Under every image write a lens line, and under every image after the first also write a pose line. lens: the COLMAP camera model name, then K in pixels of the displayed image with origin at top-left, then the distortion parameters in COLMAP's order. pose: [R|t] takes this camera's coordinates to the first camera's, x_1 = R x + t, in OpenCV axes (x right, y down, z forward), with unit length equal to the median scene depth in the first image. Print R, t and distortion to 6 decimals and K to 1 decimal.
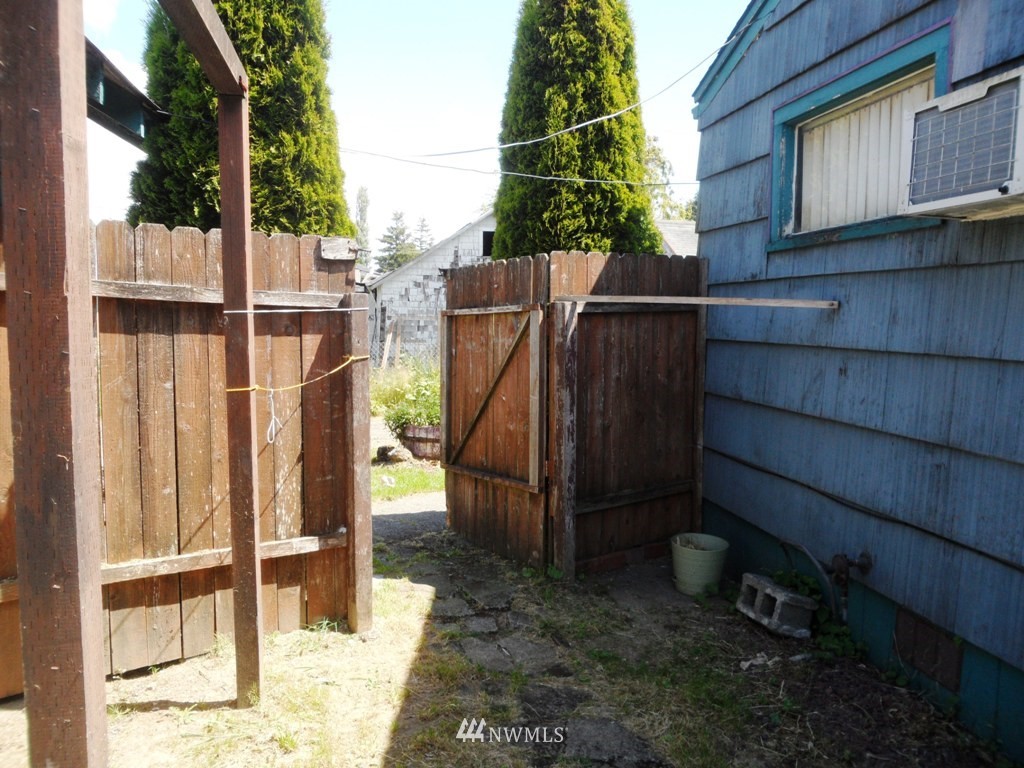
lens RADIAL K [[830.5, 0, 512.3], [0, 830.5, 385.3], [0, 0, 1]] dist [-0.038752, 0.027216]
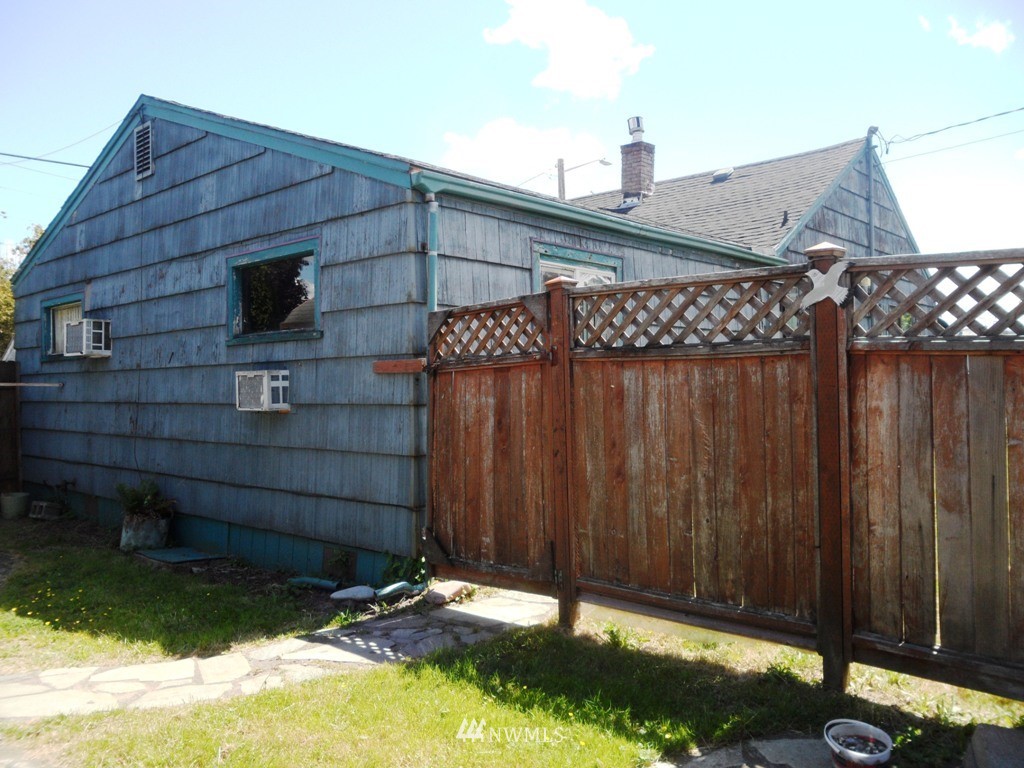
lens RADIAL K [[830.5, 0, 512.9], [0, 830.5, 382.5], [0, 0, 1]] dist [-0.038752, 0.027216]
pose [[0.791735, -0.026093, 0.610307, -0.047595], [0.077378, 0.995323, -0.057827, 0.129369], [-0.605944, 0.093007, 0.790052, -1.601673]]
